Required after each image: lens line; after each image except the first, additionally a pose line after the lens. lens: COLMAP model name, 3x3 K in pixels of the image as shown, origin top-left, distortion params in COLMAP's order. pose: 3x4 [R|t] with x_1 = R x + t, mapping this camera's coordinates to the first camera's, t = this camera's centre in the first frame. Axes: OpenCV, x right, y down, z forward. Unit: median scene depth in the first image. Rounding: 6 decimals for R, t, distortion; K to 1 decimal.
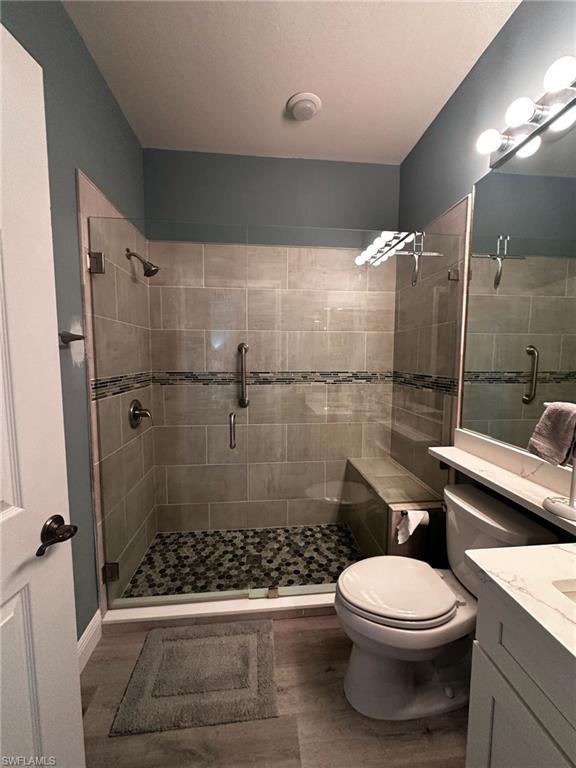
lens RADIAL K [[306.8, 0, 288.4], [0, 306.8, 384.0], [0, 0, 1]] dist [-0.002806, 0.000567]
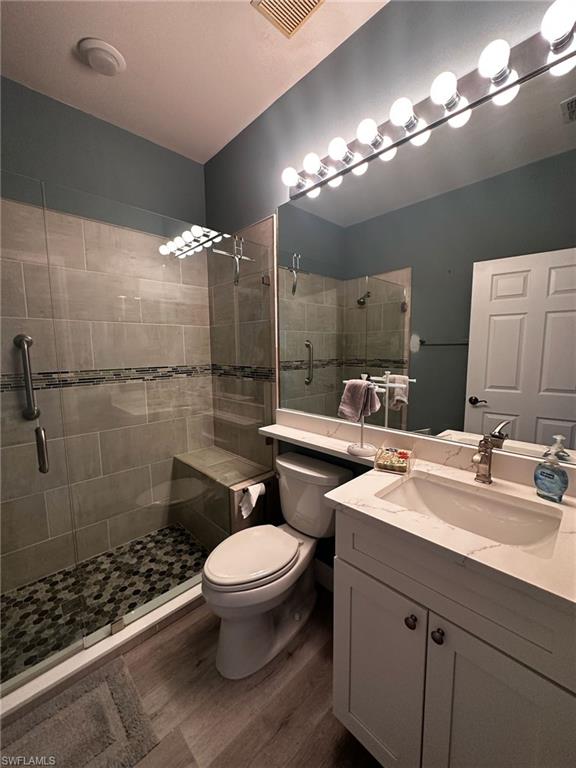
lens RADIAL K [[306.8, 0, 289.5], [0, 306.8, 383.9], [0, 0, 1]] dist [-0.002806, 0.000567]
pose [[0.783900, -0.081493, 0.615515, -0.124242], [0.068620, 0.996647, 0.044563, -0.003071], [-0.617083, 0.007303, 0.786864, 0.014251]]
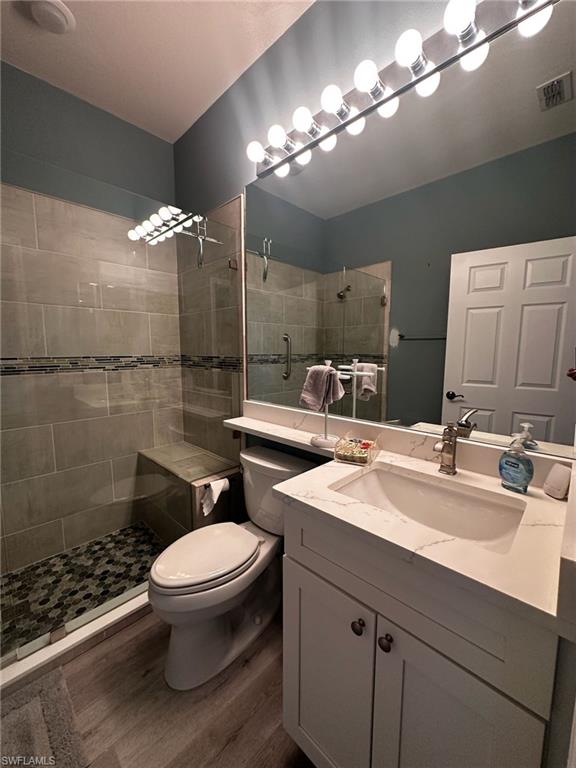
lens RADIAL K [[306.8, 0, 289.4], [0, 306.8, 384.0], [0, 0, 1]] dist [-0.002806, 0.000567]
pose [[0.762887, -0.074198, 0.642260, -0.045886], [0.058226, 0.997241, 0.046046, 0.033606], [-0.643905, 0.002268, 0.765102, 0.011563]]
